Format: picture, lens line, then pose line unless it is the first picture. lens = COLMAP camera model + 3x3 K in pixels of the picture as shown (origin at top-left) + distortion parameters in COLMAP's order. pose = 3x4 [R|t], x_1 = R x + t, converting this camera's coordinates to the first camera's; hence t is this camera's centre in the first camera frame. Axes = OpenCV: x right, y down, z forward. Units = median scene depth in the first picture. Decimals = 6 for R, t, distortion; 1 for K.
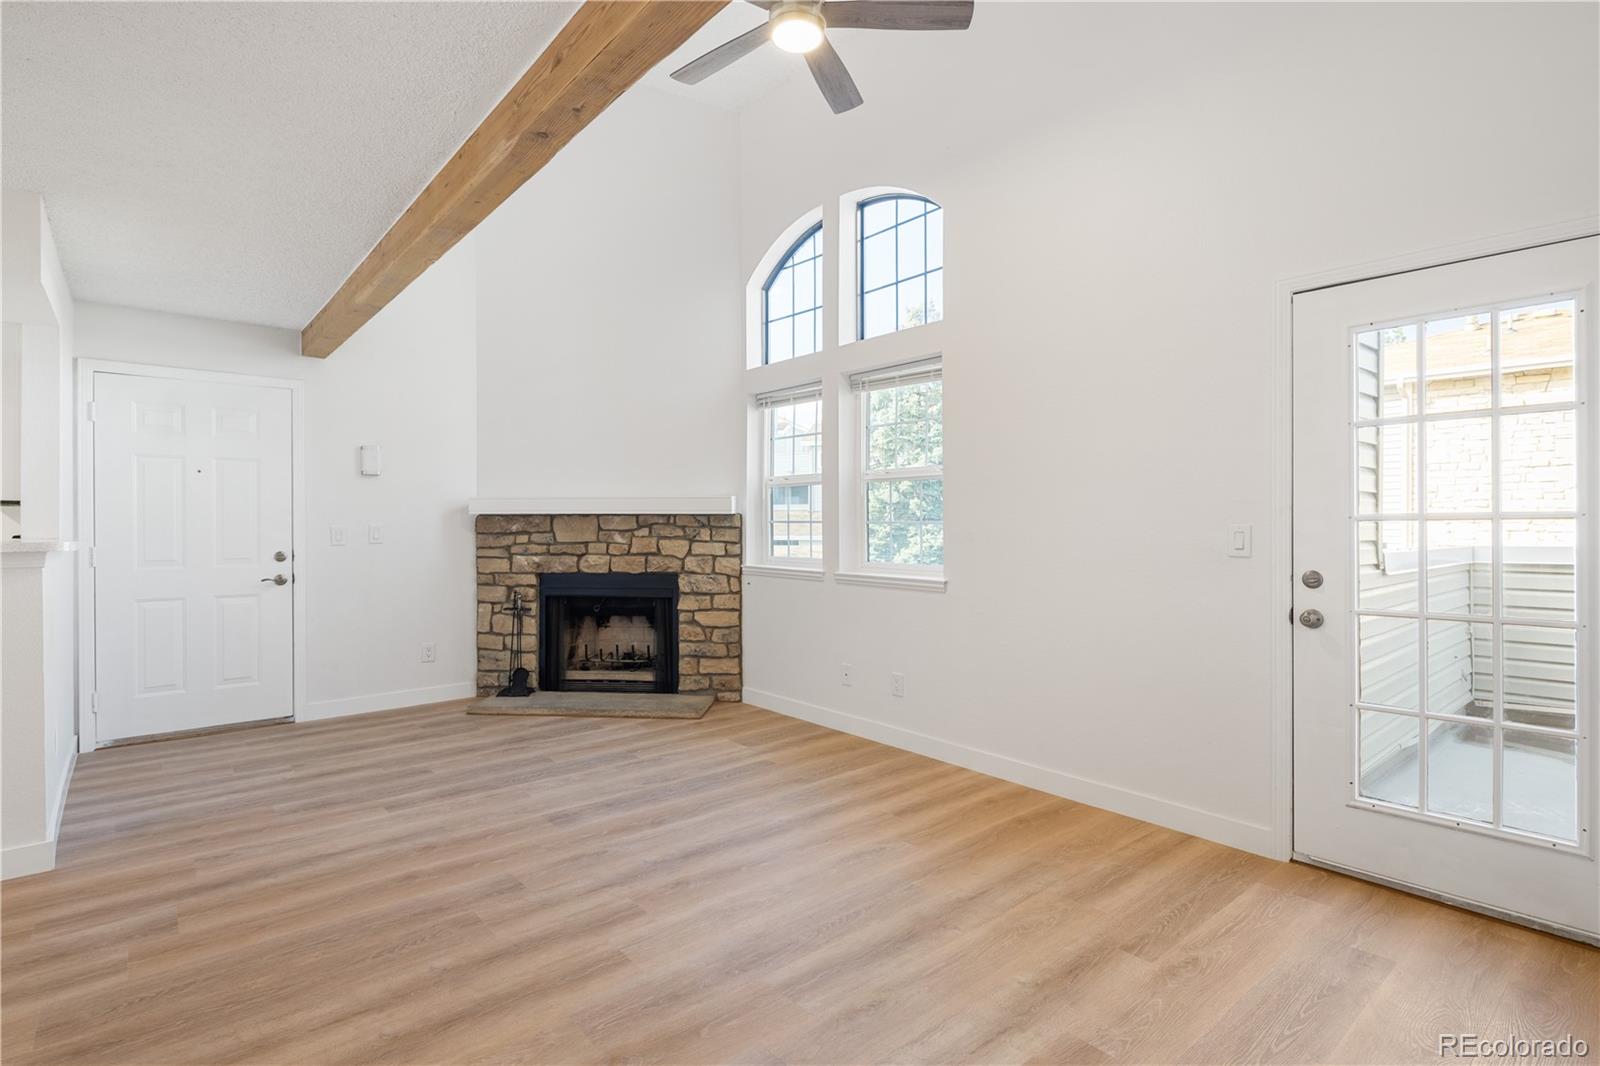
lens RADIAL K [[777.8, 0, 791.2], [0, 777.8, 524.0], [0, 0, 1]] dist [0.005417, -0.004578]
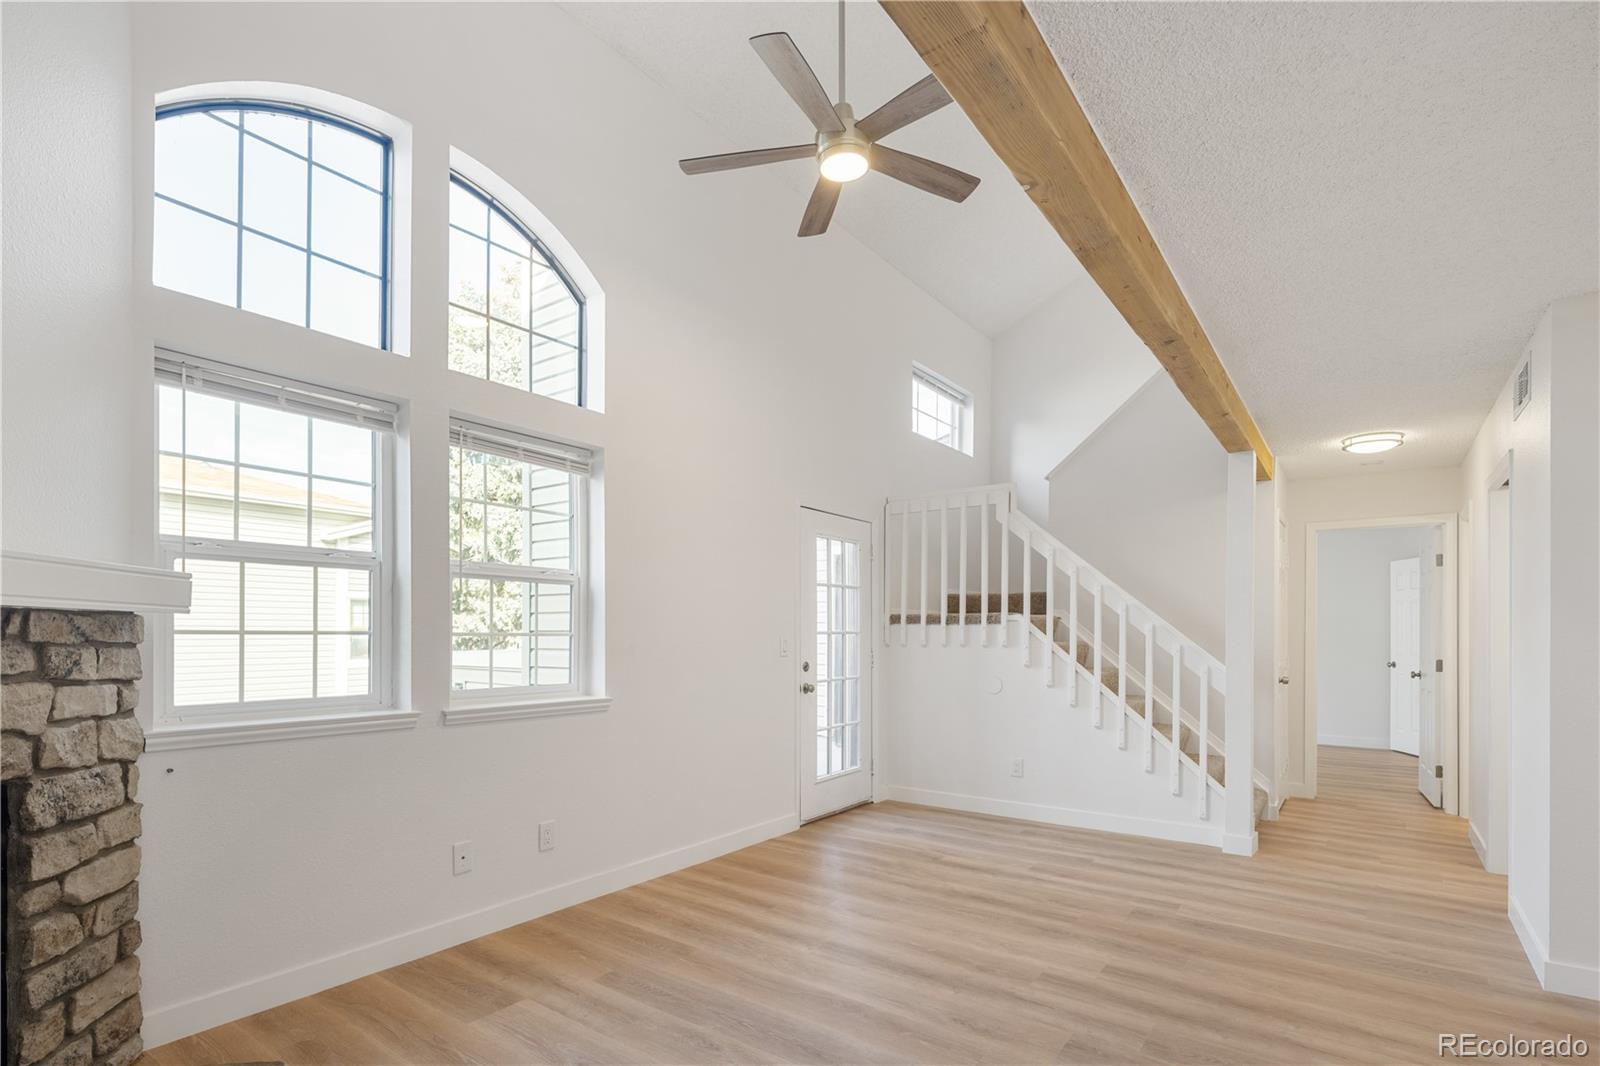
lens RADIAL K [[777.8, 0, 795.1], [0, 777.8, 631.0], [0, 0, 1]] dist [0.005417, -0.004578]
pose [[-0.232938, 0.005285, 0.972477, -0.692743], [-0.000616, 0.999984, -0.005582, -0.001138], [-0.972491, -0.001900, -0.232931, 0.918510]]
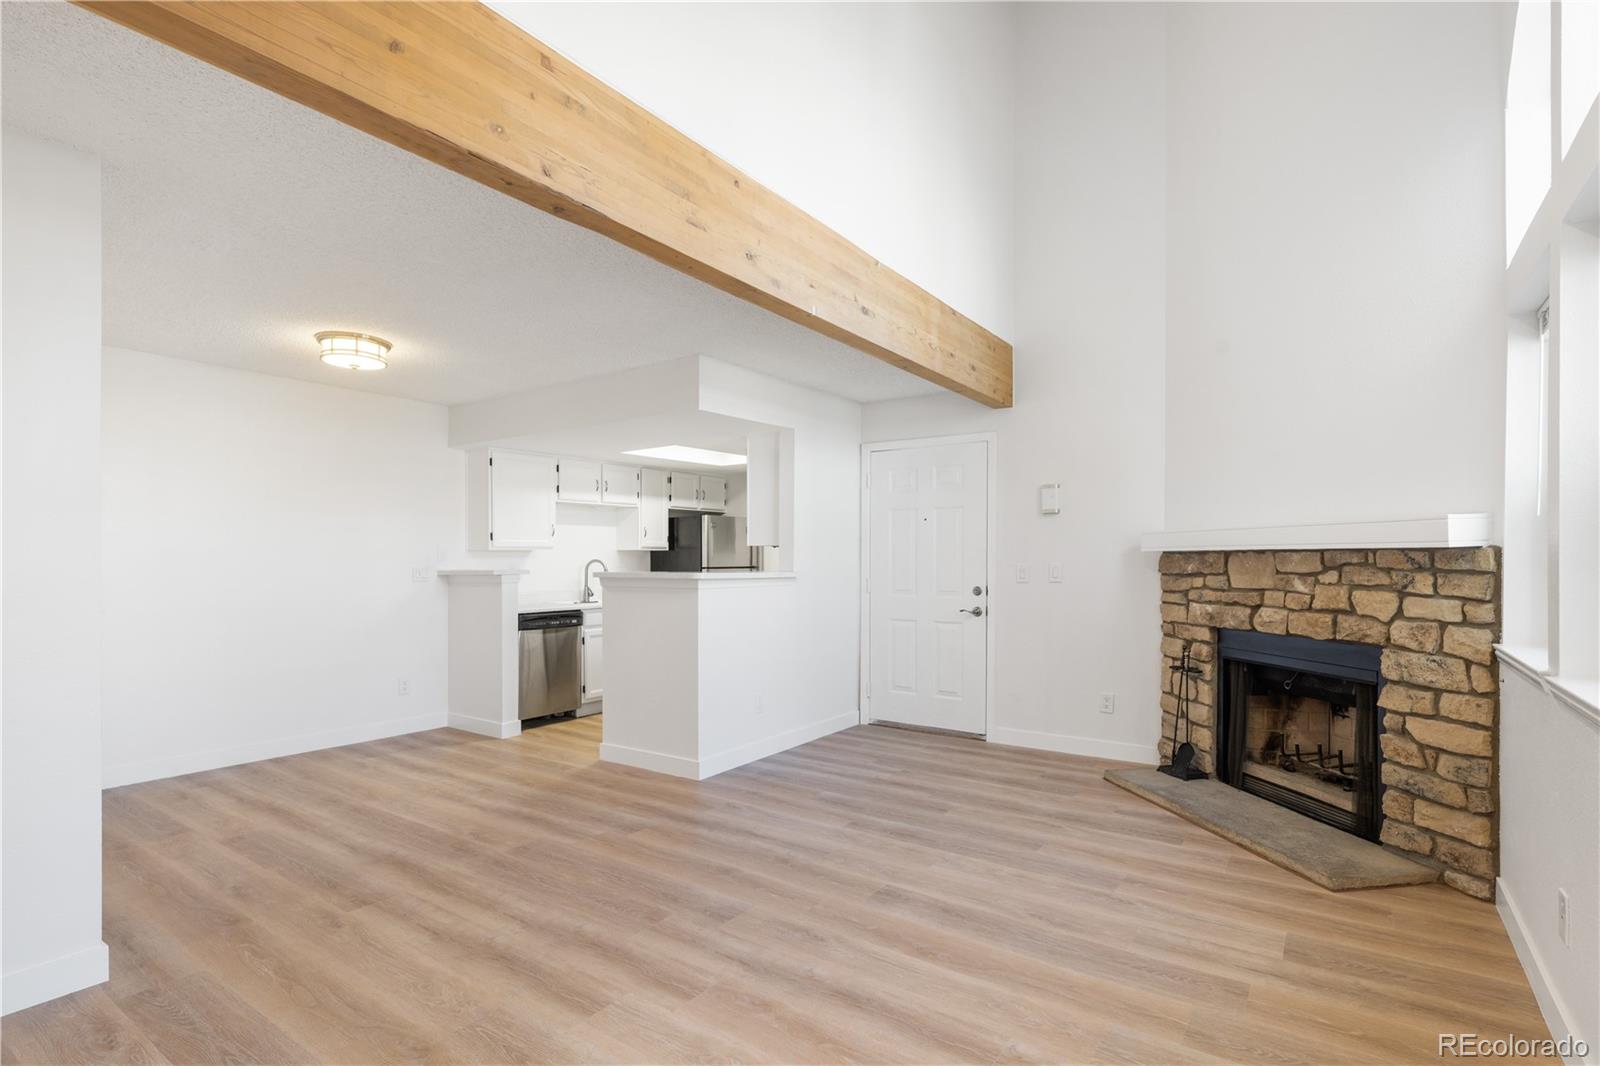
lens RADIAL K [[777.8, 0, 799.0], [0, 777.8, 559.7], [0, 0, 1]] dist [0.005417, -0.004578]
pose [[0.256531, 0.001486, -0.966535, 0.396857], [-0.005055, 0.999987, 0.000196, -0.002252], [0.966523, 0.004835, 0.256536, 0.502362]]
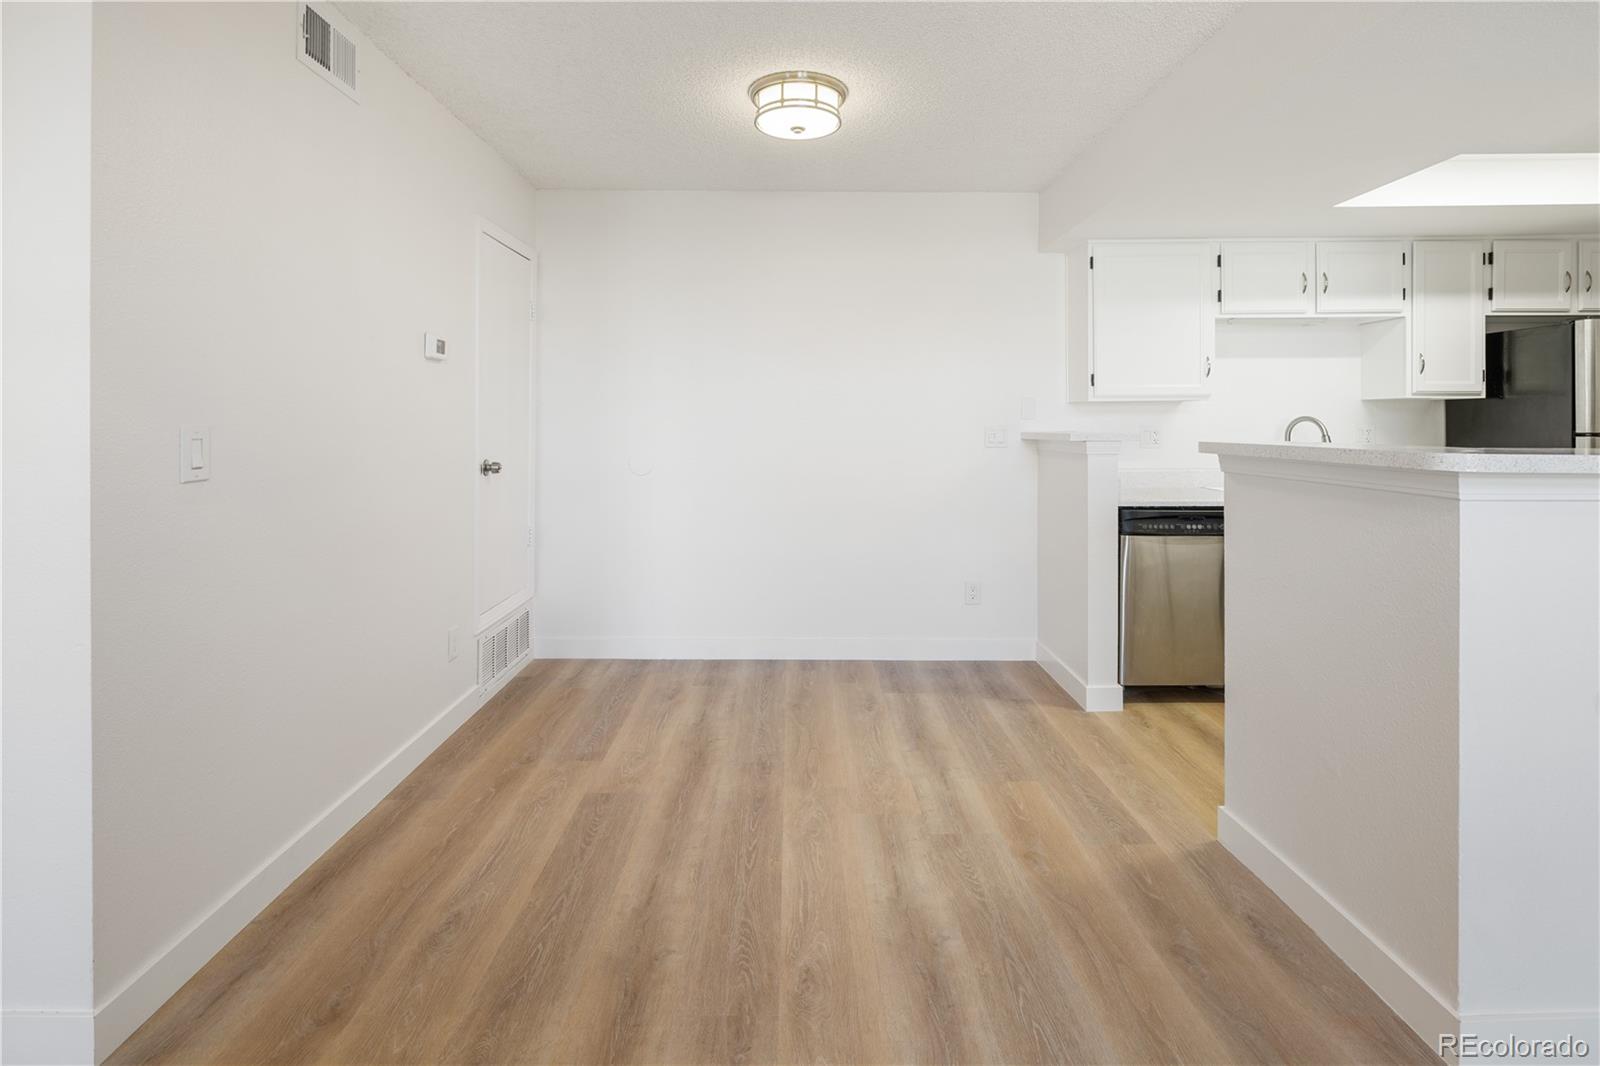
lens RADIAL K [[777.8, 0, 788.4], [0, 777.8, 437.4], [0, 0, 1]] dist [0.005417, -0.004578]
pose [[-0.640993, 0.022304, -0.767222, -0.166524], [-0.003276, 0.999489, 0.031794, -0.002750], [0.767539, 0.022893, -0.640593, 0.625777]]
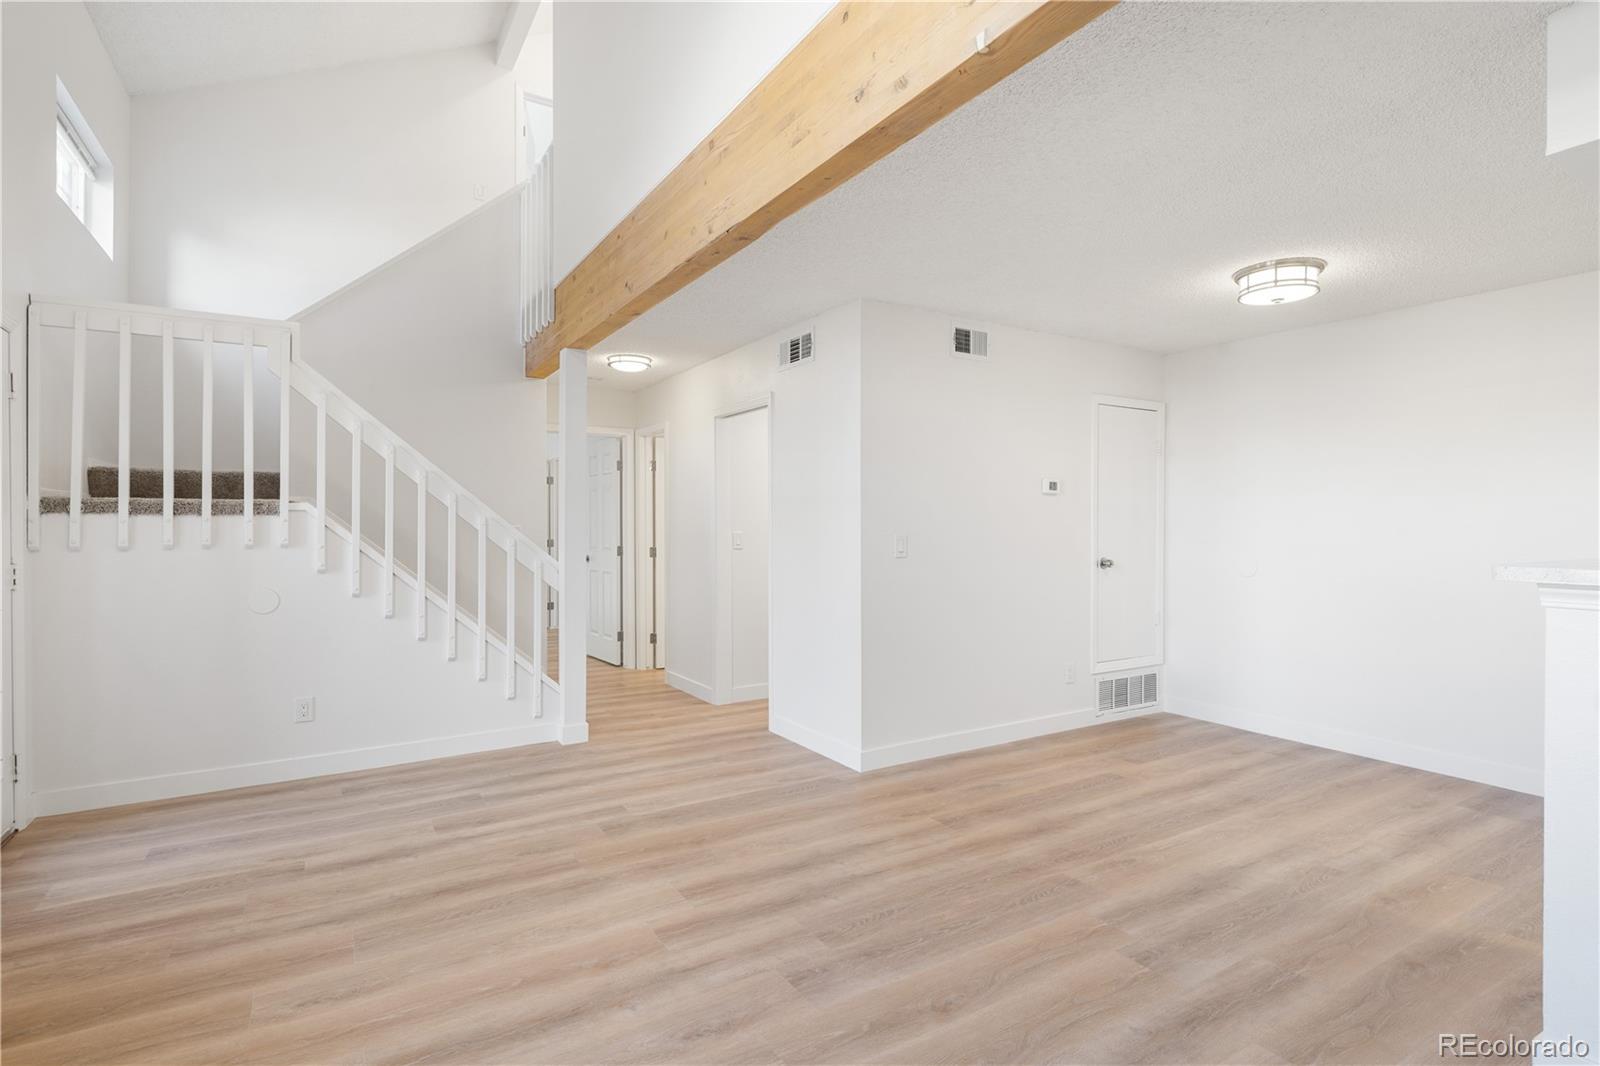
lens RADIAL K [[777.8, 0, 790.0], [0, 777.8, 527.0], [0, 0, 1]] dist [0.005417, -0.004578]
pose [[-0.987259, 0.002721, 0.159100, -0.289333], [0.003848, 0.999970, 0.006773, -0.009758], [-0.159077, 0.007299, -0.987239, 1.093959]]
